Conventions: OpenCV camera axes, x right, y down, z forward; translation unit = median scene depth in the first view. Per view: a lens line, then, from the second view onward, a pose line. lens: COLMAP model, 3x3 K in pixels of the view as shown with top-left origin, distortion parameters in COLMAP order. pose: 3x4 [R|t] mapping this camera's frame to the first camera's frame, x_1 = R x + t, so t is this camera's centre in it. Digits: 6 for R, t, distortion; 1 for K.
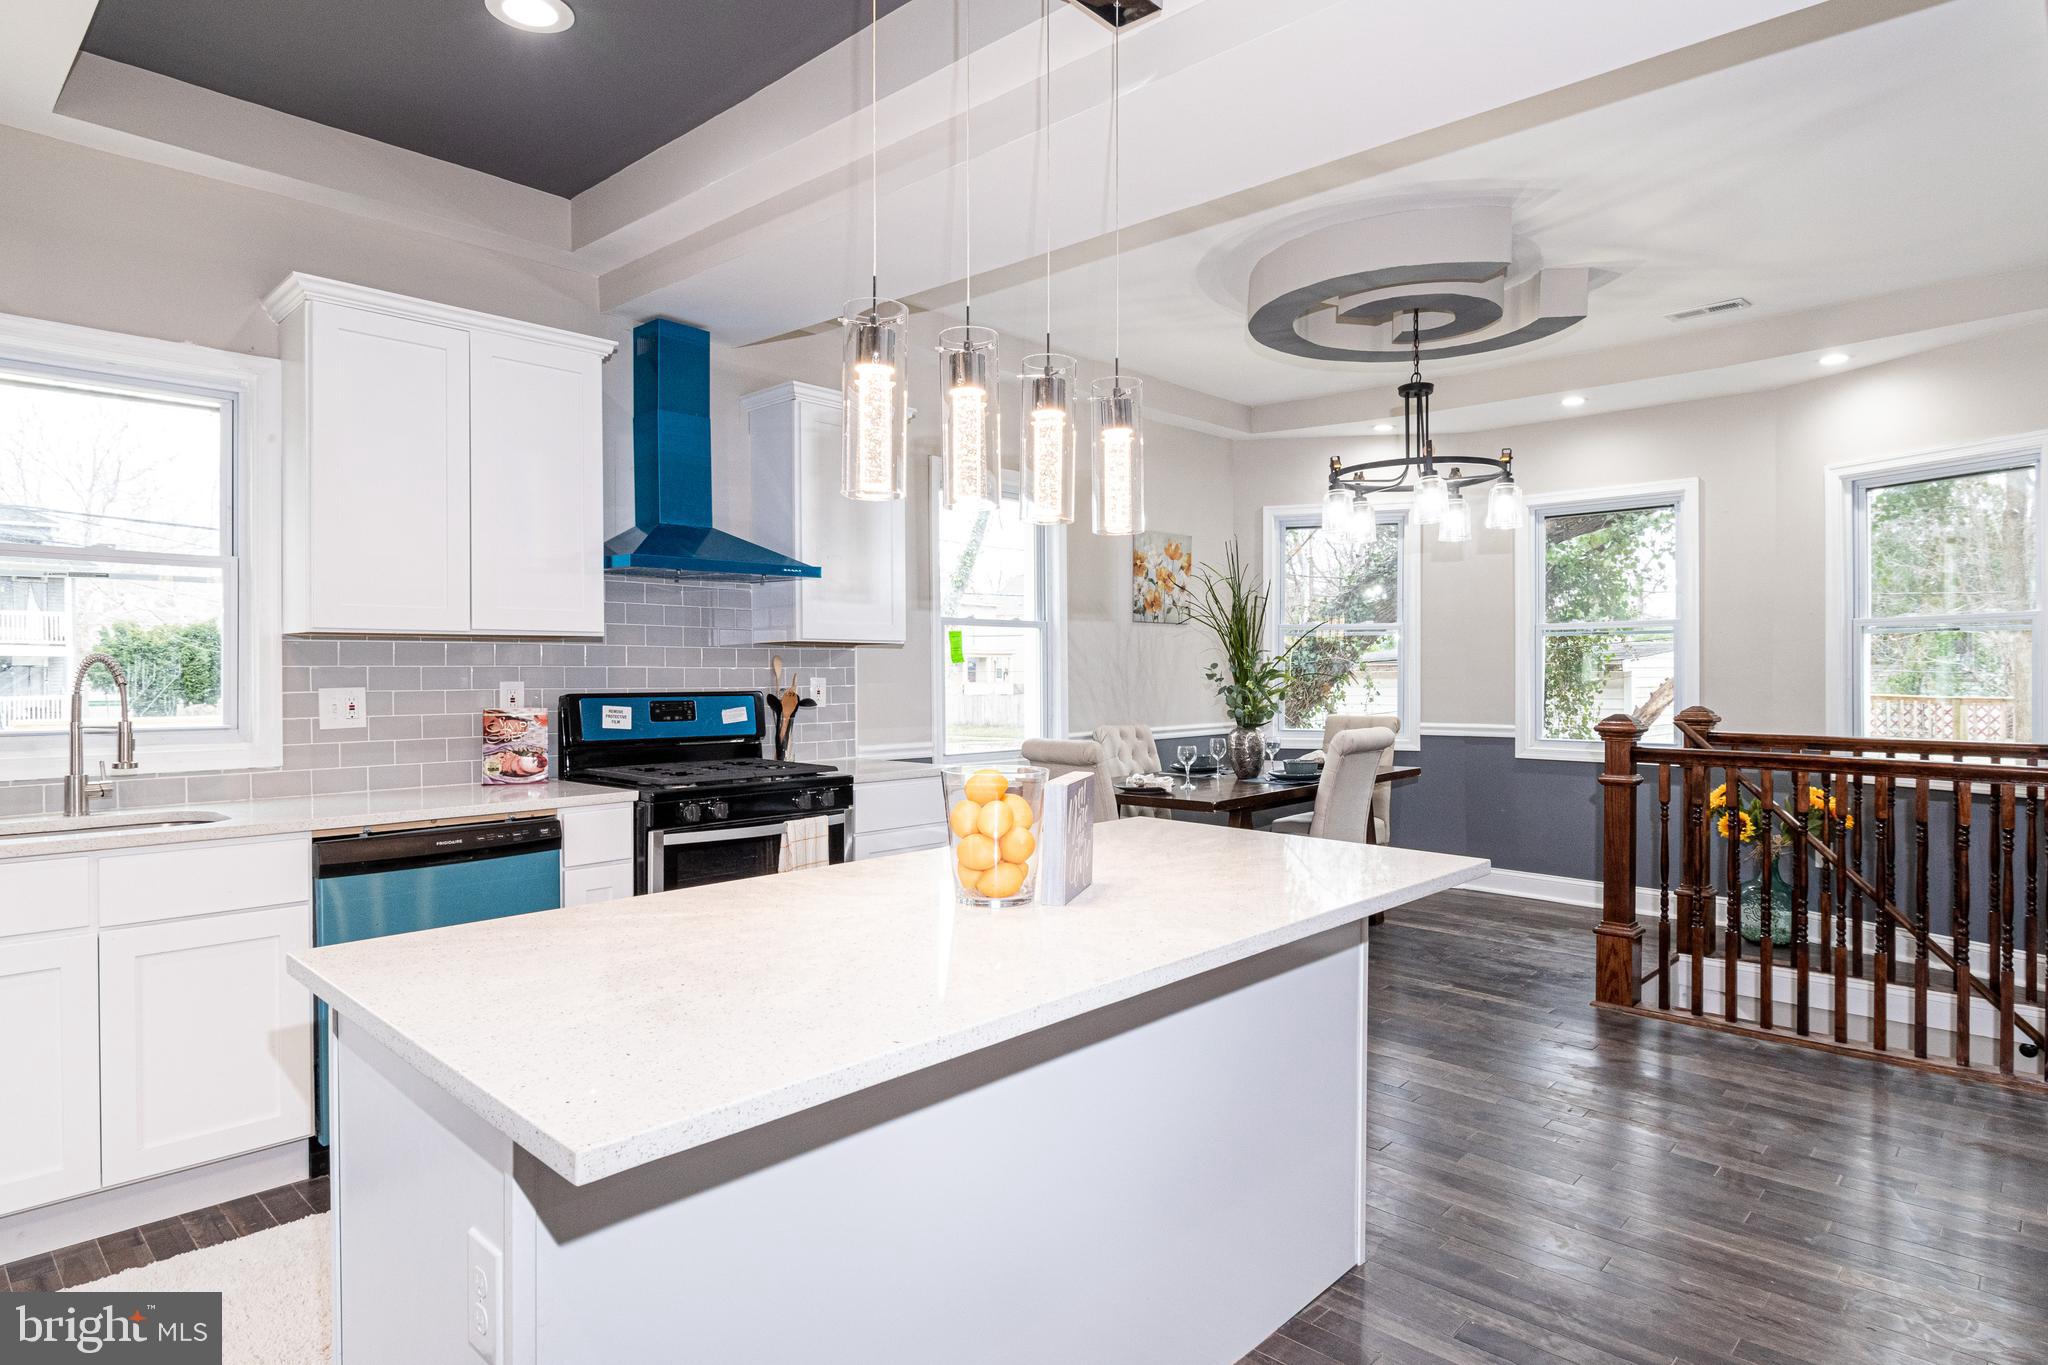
lens RADIAL K [[1128.8, 0, 1022.9], [0, 1128.8, 683.9], [0, 0, 1]] dist [-0.003050, -0.000942]
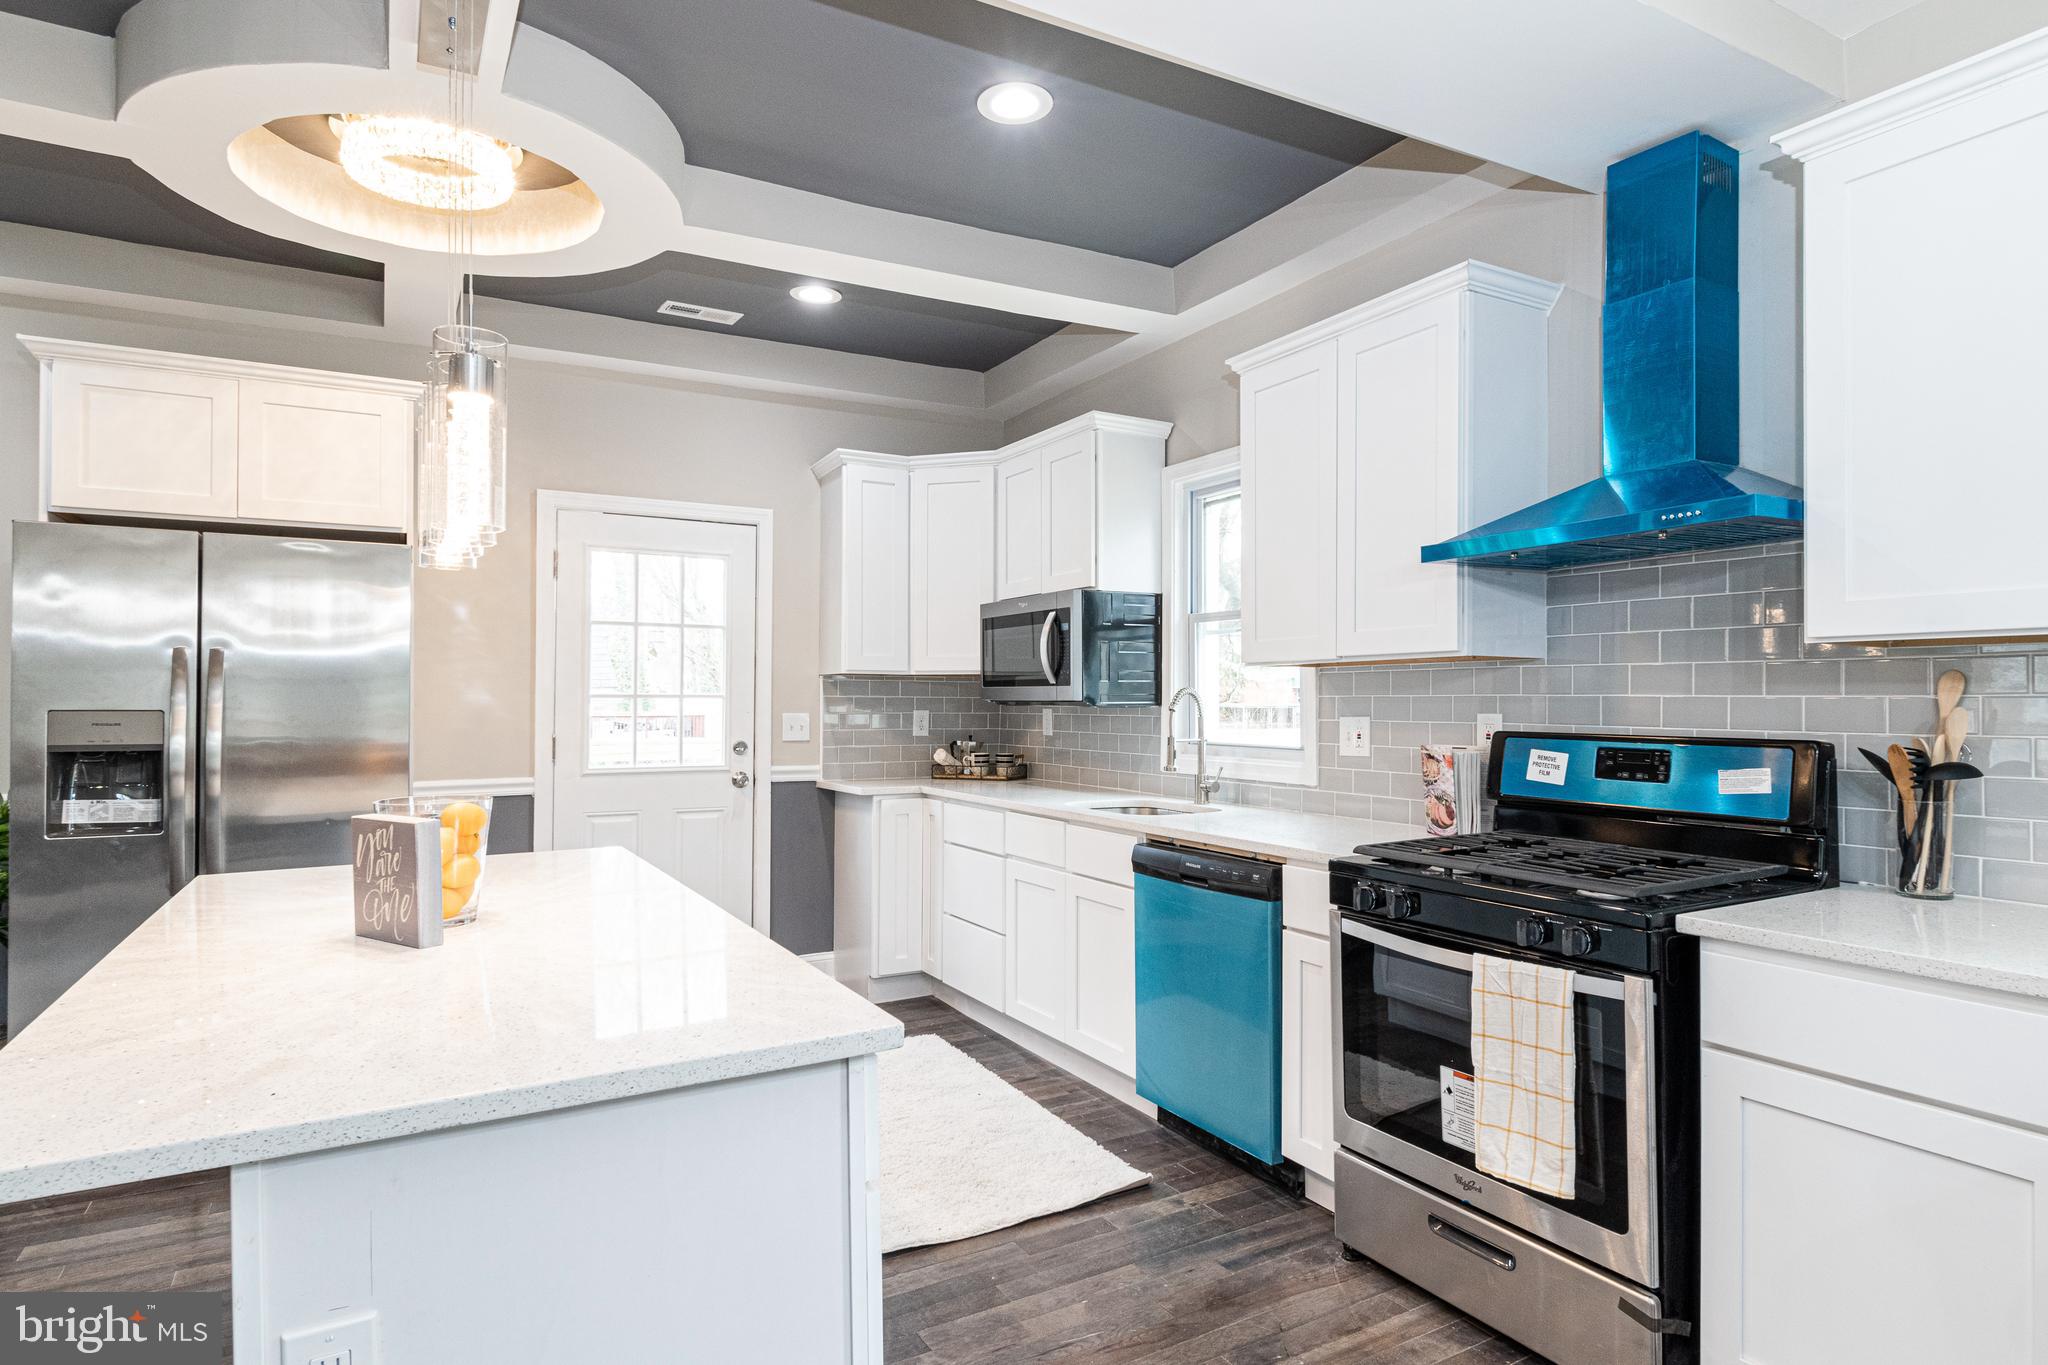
lens RADIAL K [[1128.8, 0, 1025.3], [0, 1128.8, 681.8], [0, 0, 1]] dist [-0.003050, -0.000942]
pose [[-0.287521, -0.007887, -0.957742, 0.422030], [-0.004105, 0.999967, -0.007002, -0.018000], [0.957765, 0.001918, -0.287544, 0.894665]]
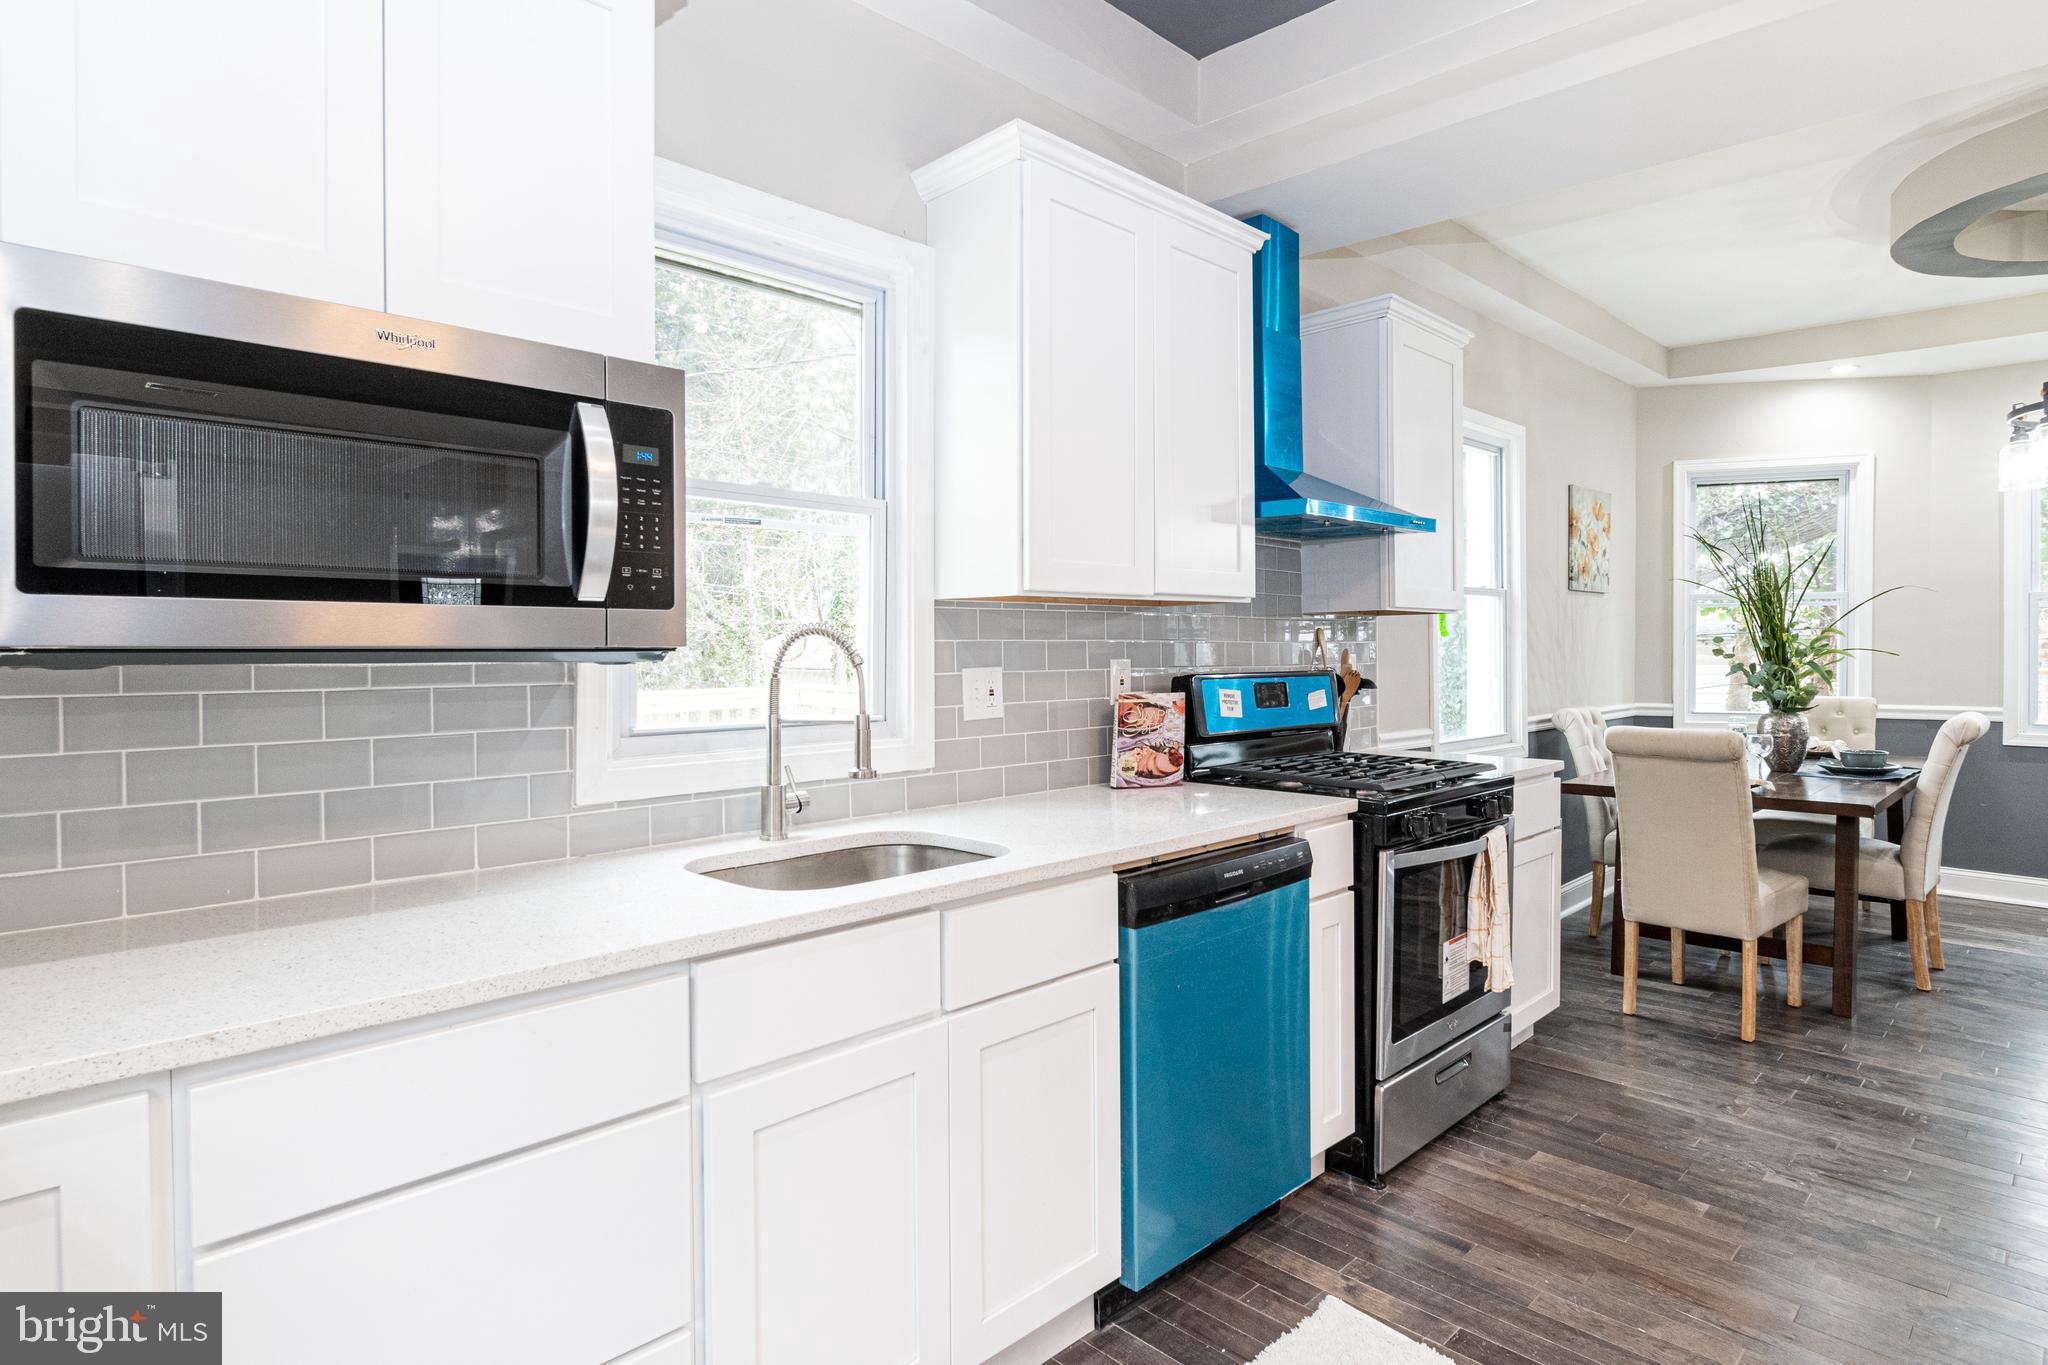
lens RADIAL K [[1128.8, 0, 1048.2], [0, 1128.8, 651.3], [0, 0, 1]] dist [-0.003050, -0.000942]
pose [[0.999998, 0.002099, -0.000427, -0.494412], [-0.002101, 0.999990, -0.003903, -0.004282], [0.000419, 0.003904, 0.999992, 0.187129]]
